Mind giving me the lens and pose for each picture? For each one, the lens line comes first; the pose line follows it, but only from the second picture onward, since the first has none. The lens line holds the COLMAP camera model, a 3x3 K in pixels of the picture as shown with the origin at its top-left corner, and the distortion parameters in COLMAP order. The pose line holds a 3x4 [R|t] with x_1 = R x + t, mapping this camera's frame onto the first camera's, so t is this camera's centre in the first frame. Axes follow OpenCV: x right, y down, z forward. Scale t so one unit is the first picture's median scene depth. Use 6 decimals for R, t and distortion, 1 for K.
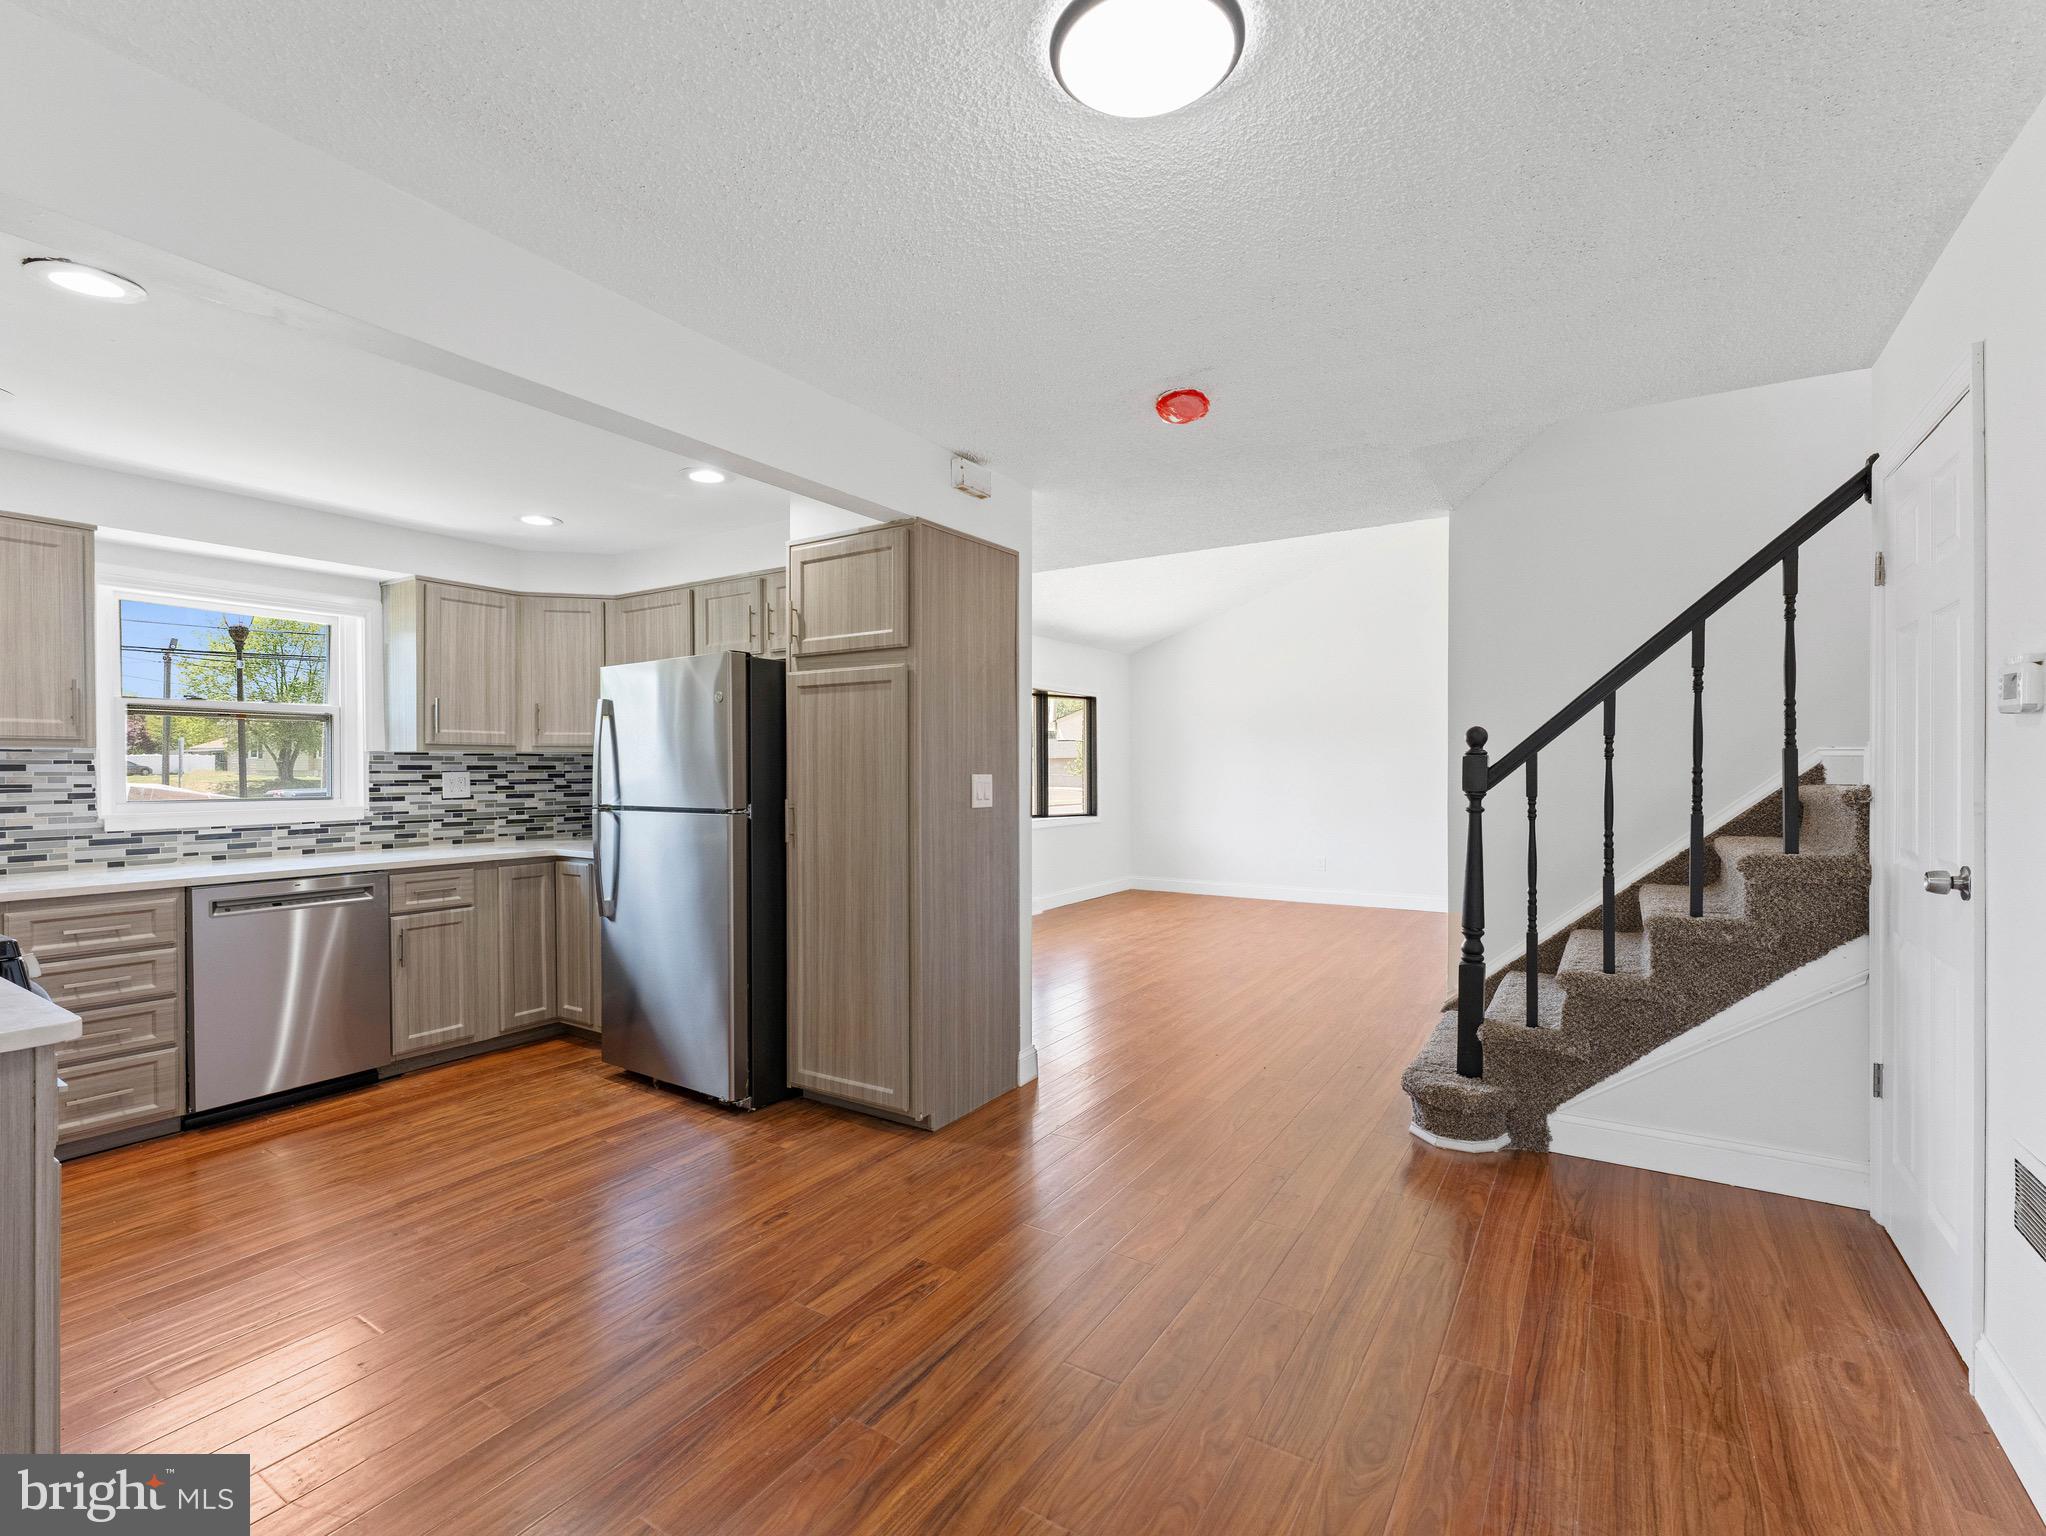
lens RADIAL K [[937.0, 0, 1023.7], [0, 937.0, 772.8], [0, 0, 1]] dist [-0.001264, -0.000411]
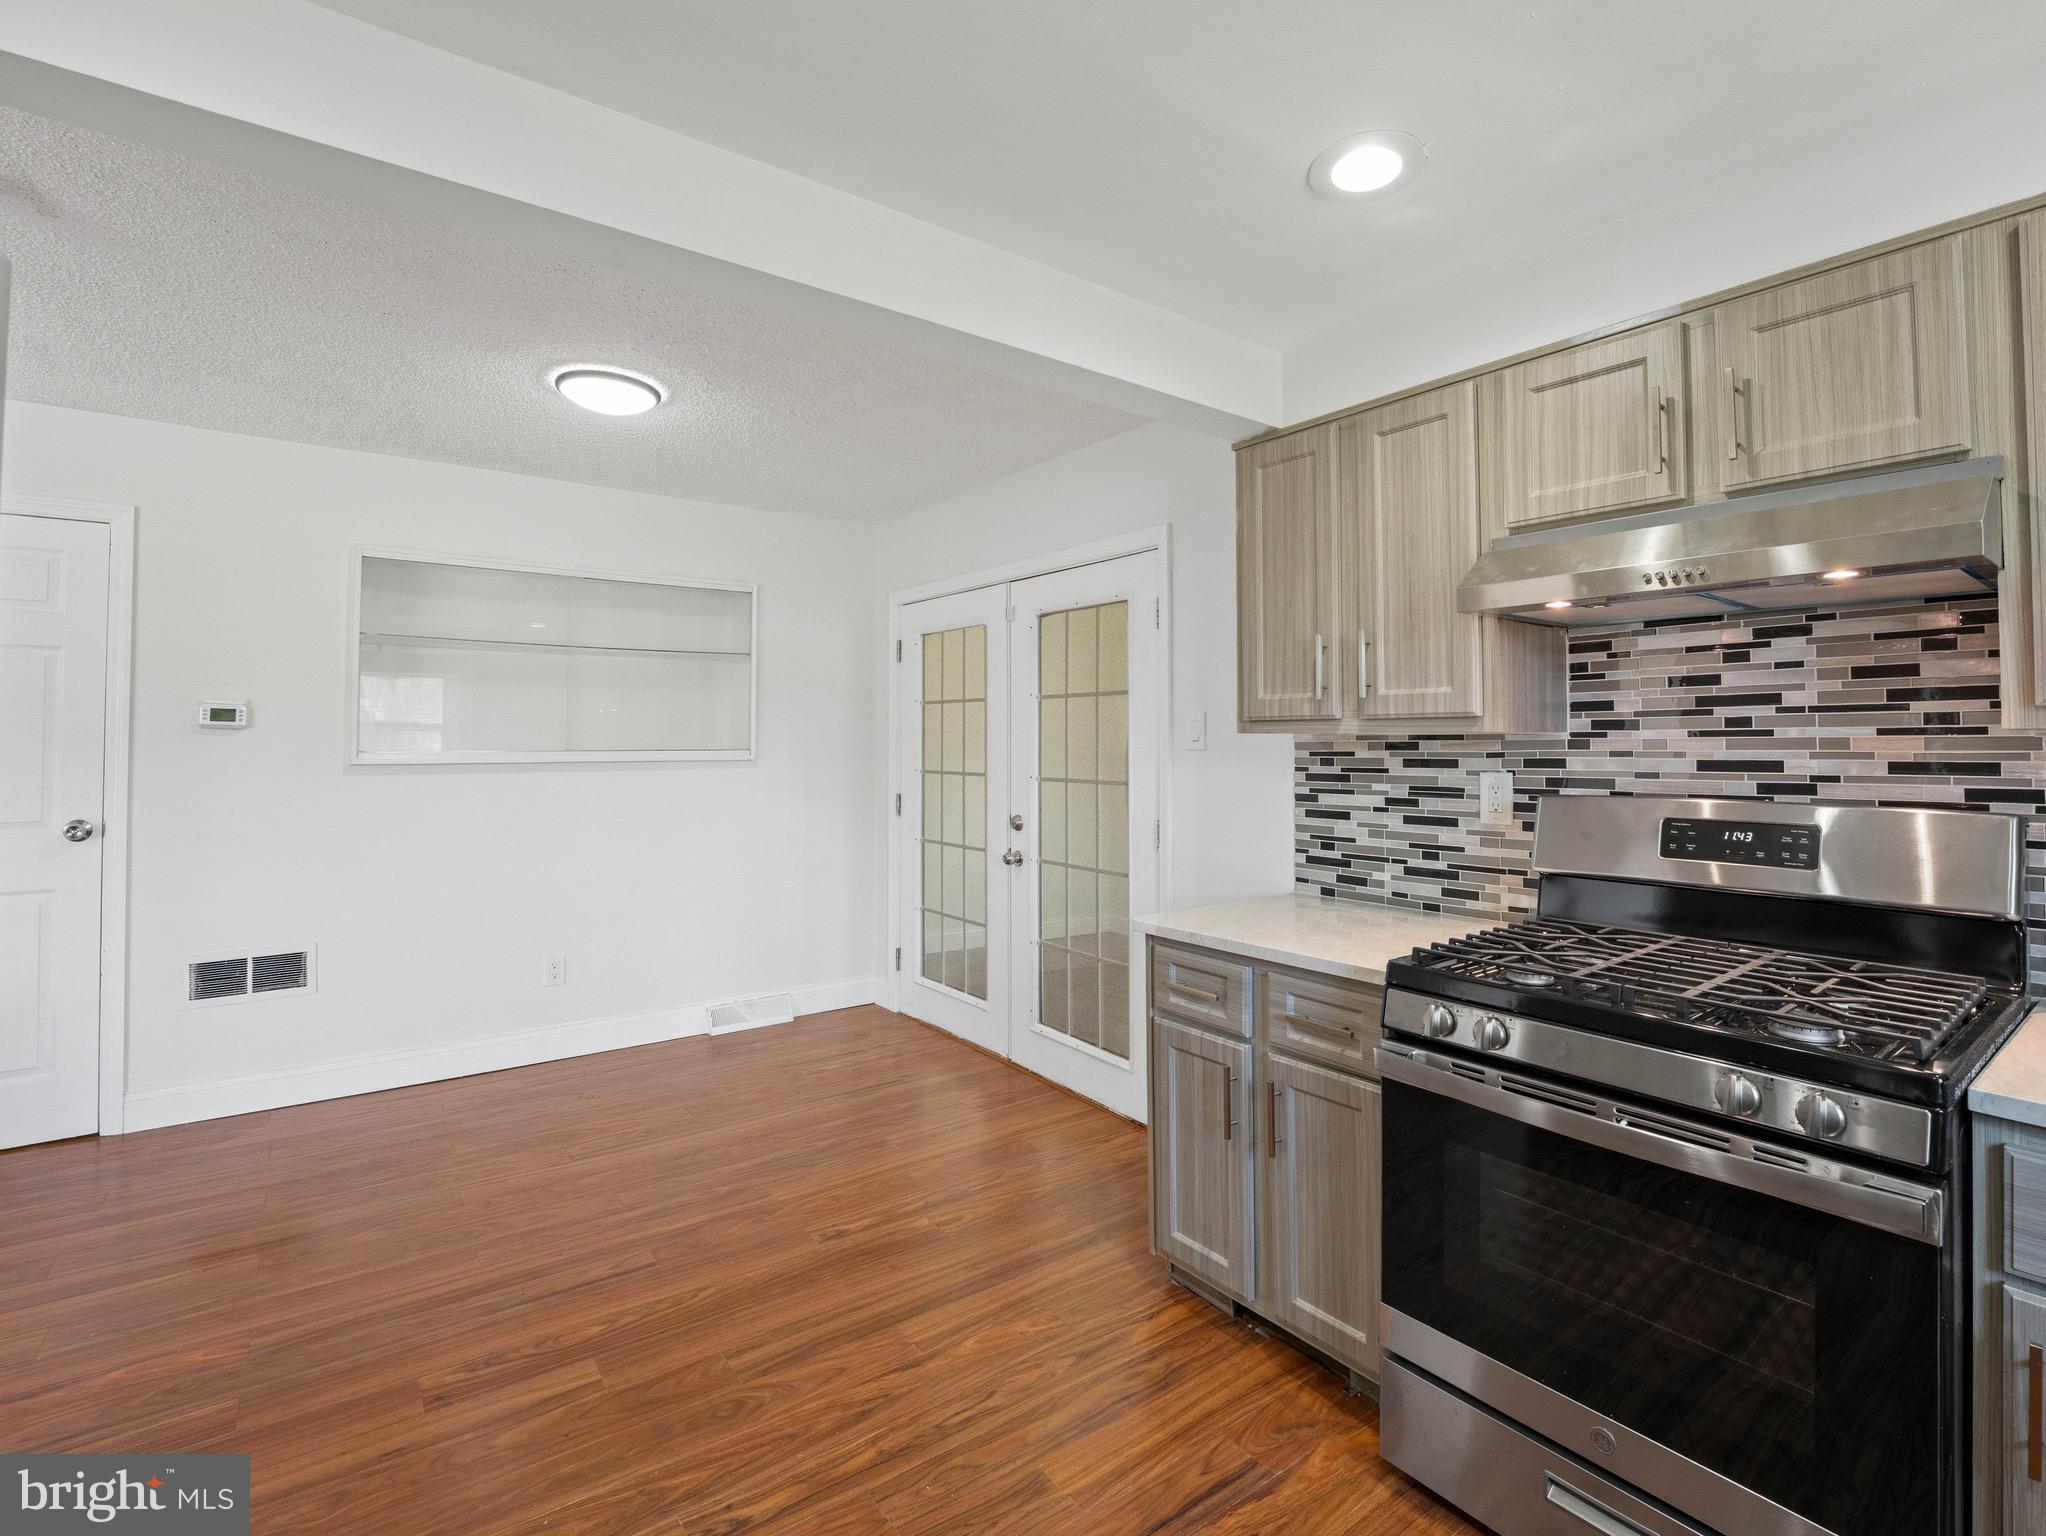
lens RADIAL K [[959.0, 0, 1020.3], [0, 959.0, 716.7], [0, 0, 1]] dist [-0.025900, 0.000111]
pose [[-0.933041, 0.008533, 0.359670, -0.552709], [0.000398, 0.999743, -0.022685, -0.018810], [-0.359771, -0.021023, -0.932804, 1.015699]]
